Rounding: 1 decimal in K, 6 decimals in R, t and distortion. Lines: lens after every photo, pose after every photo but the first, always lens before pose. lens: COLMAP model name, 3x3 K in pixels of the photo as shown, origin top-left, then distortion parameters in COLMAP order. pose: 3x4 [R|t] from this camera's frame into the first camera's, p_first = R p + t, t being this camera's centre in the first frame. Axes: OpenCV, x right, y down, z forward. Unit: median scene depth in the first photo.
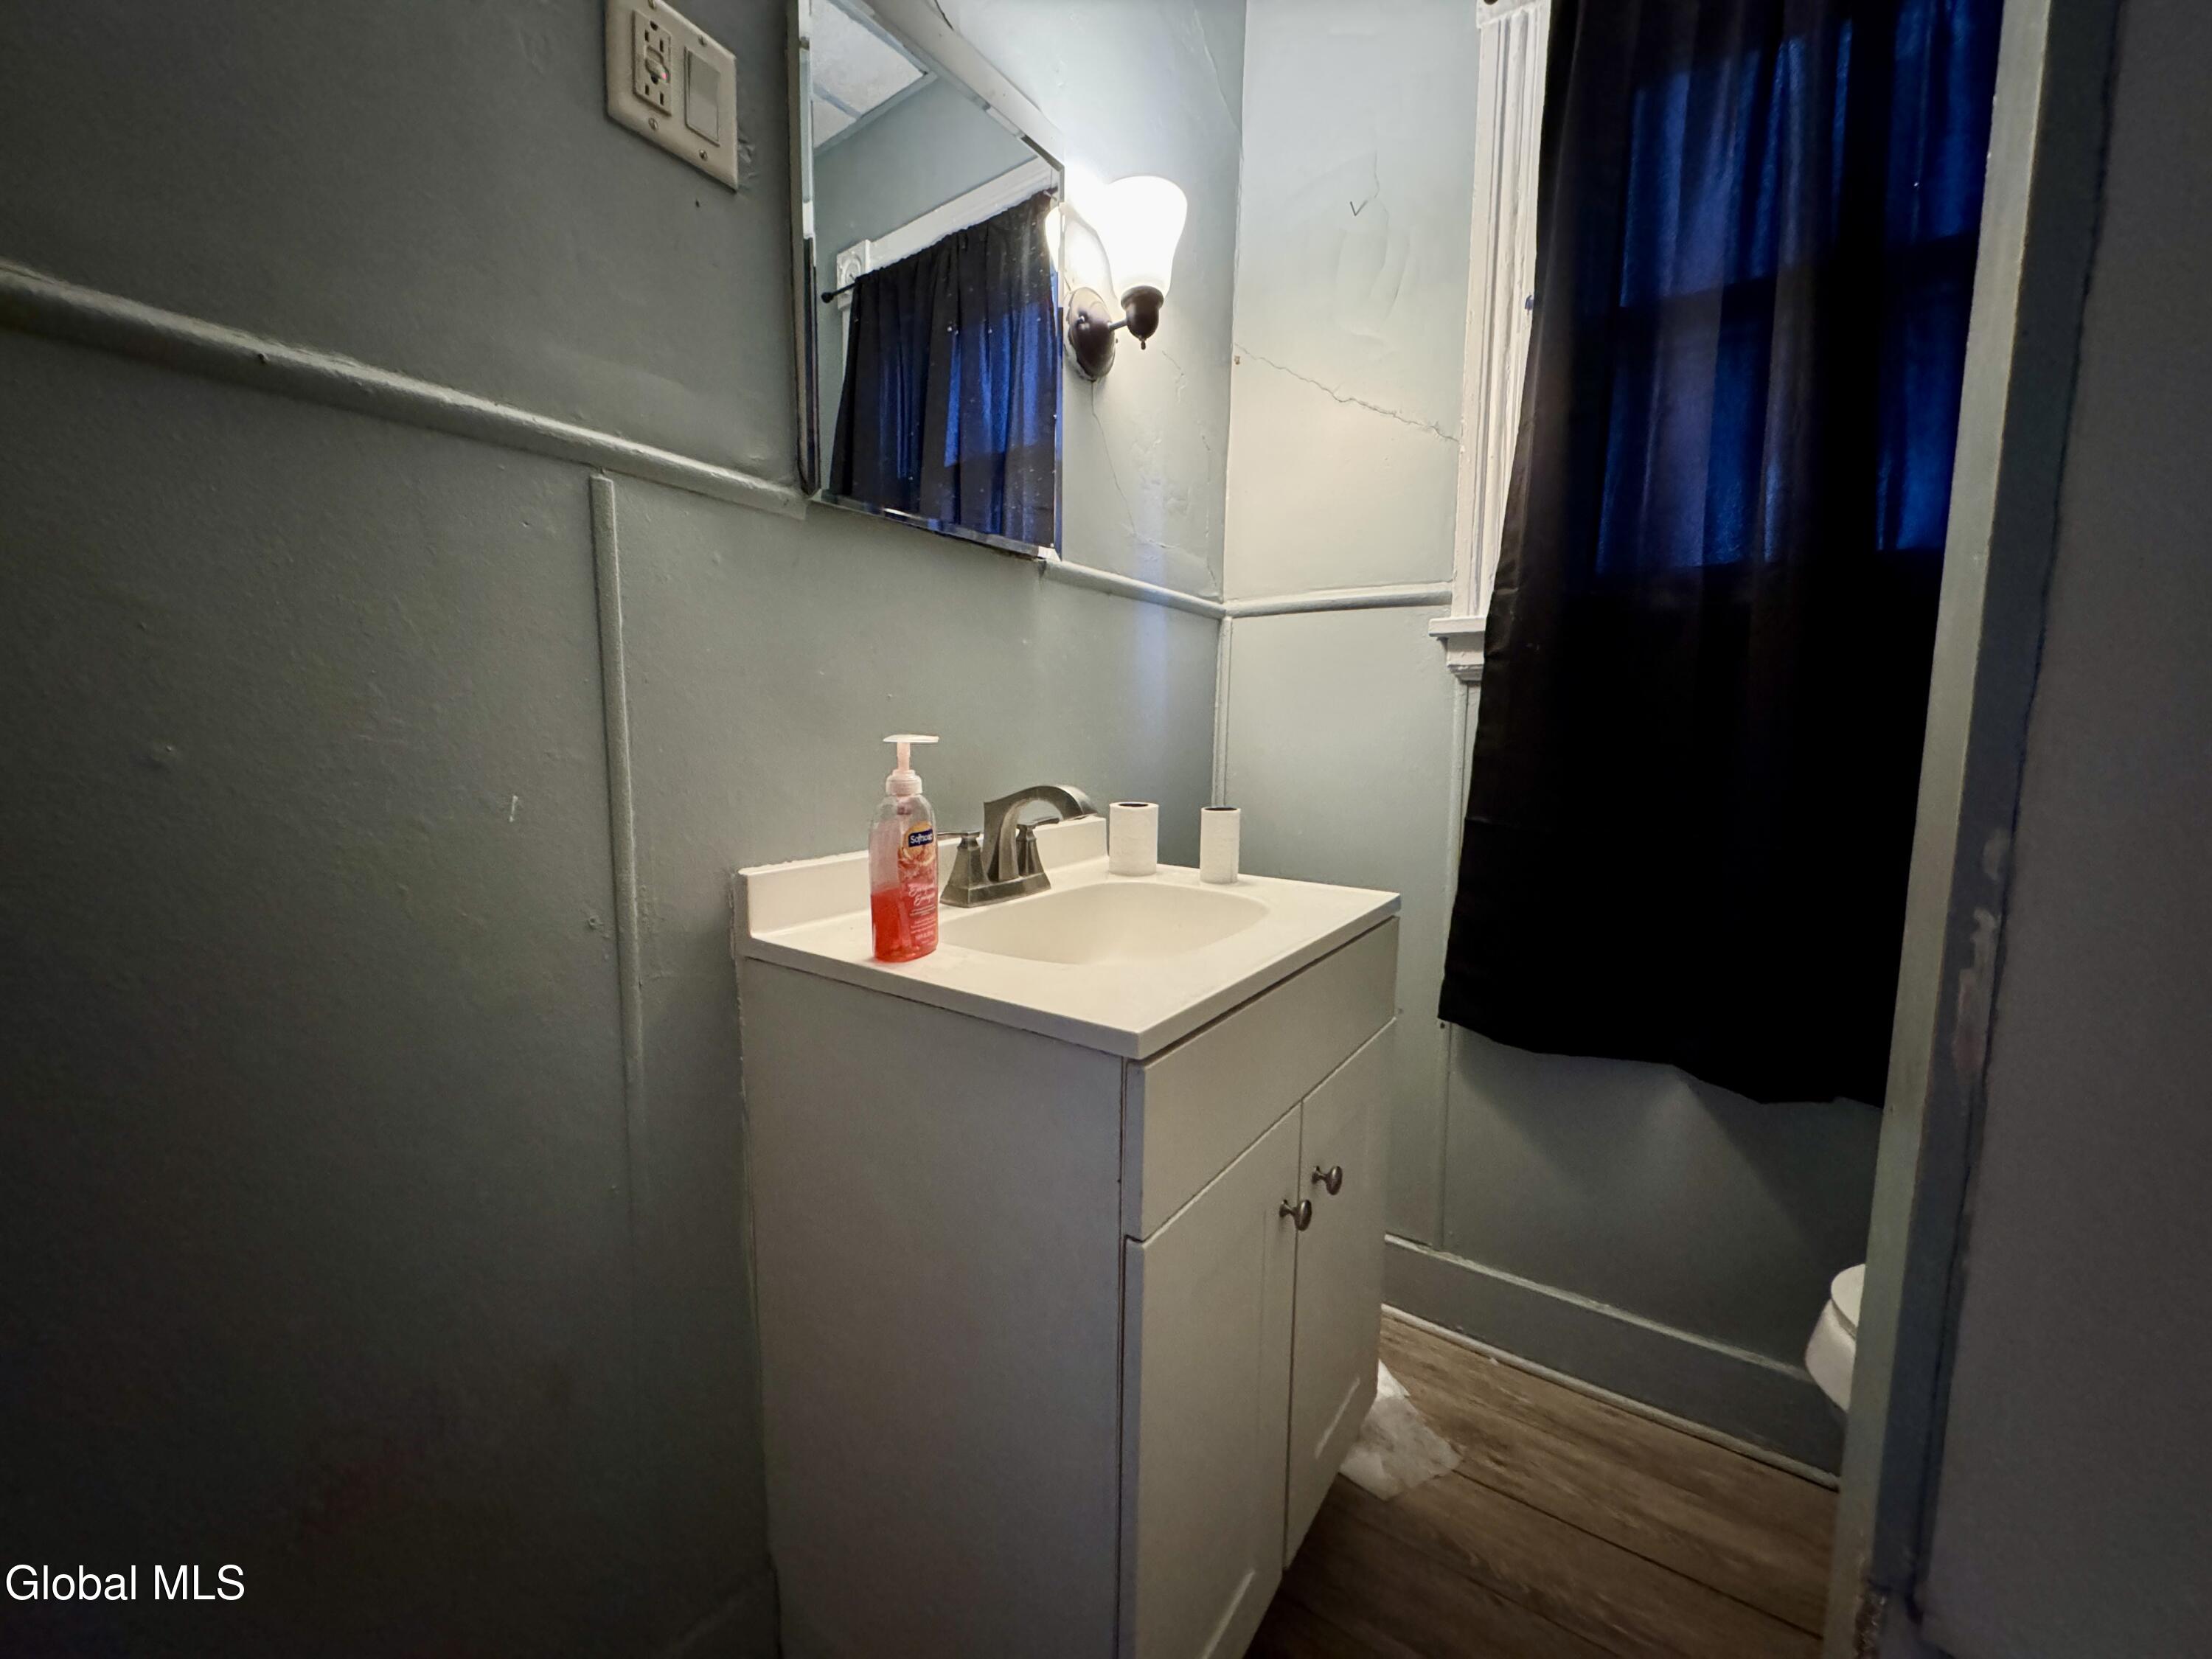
lens RADIAL K [[873.3, 0, 1106.0], [0, 873.3, 829.5], [0, 0, 1]] dist [-0.000205, -0.000149]
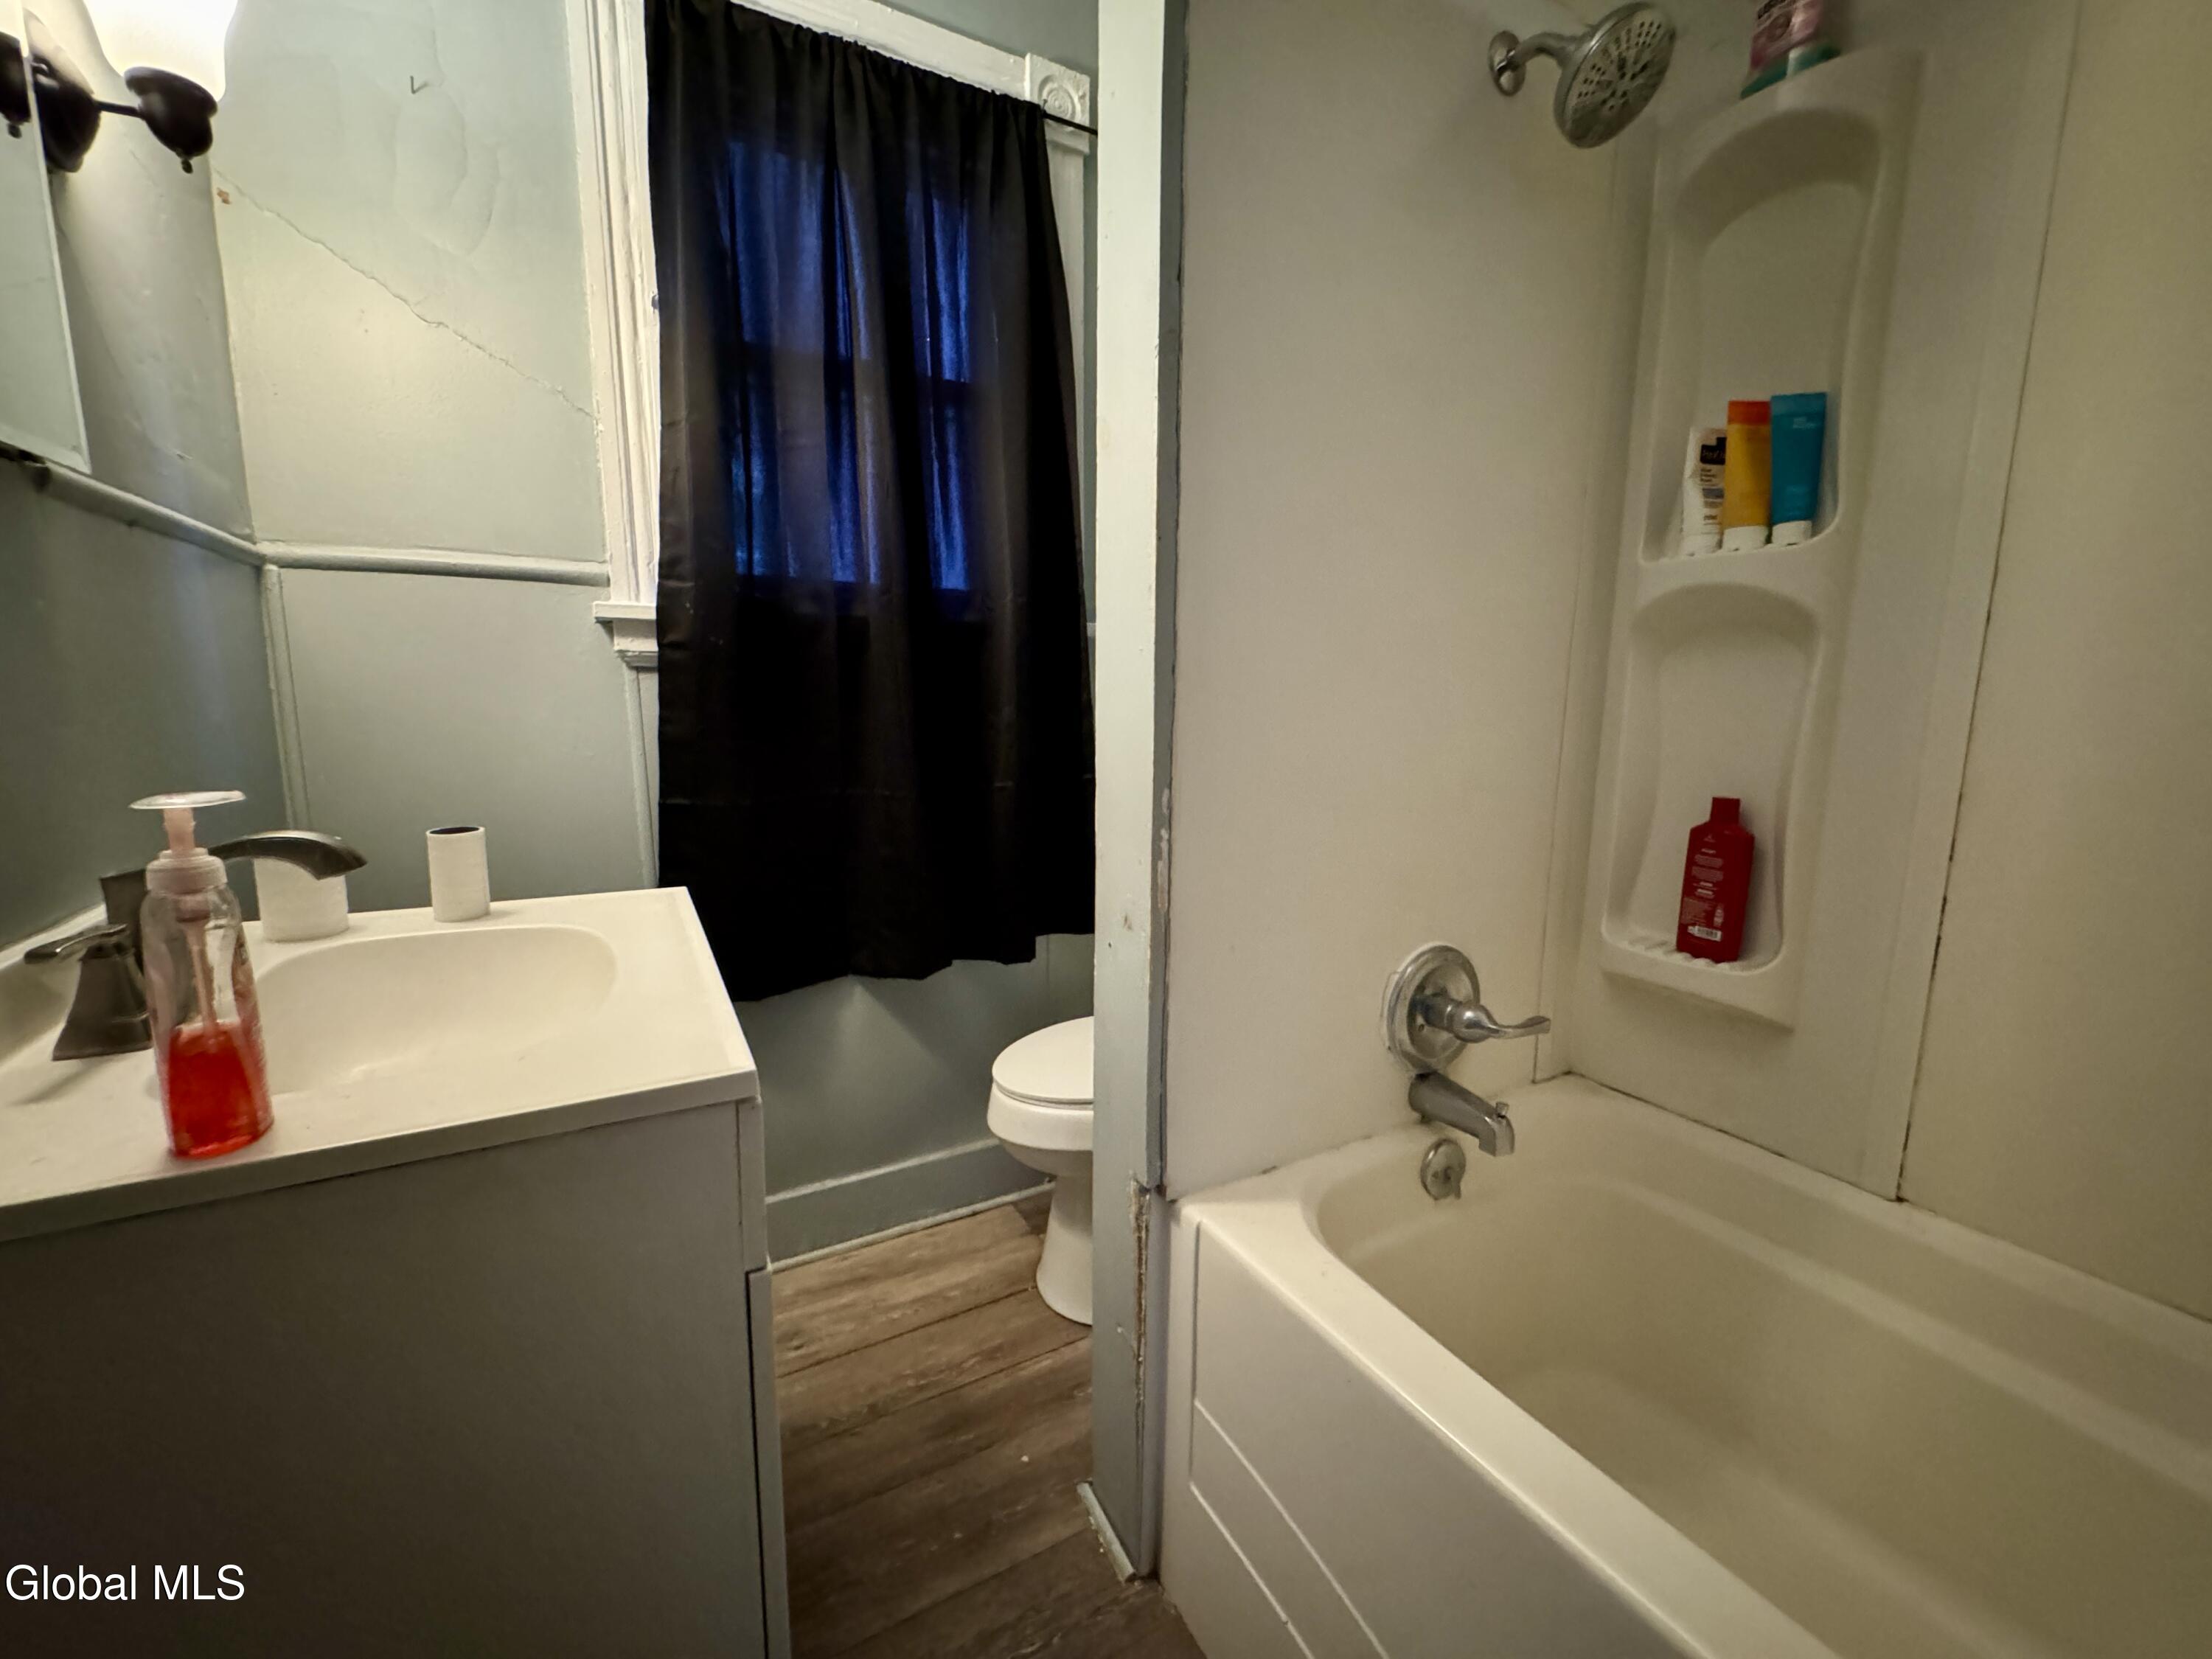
lens RADIAL K [[864.0, 0, 1106.0], [0, 864.0, 829.5], [0, 0, 1]] dist [0.001321, 0.000341]
pose [[0.455193, -0.147607, 0.878073, -0.266342], [0.098867, 0.988444, 0.114908, -0.050138], [-0.884887, 0.034507, 0.464526, 0.071729]]
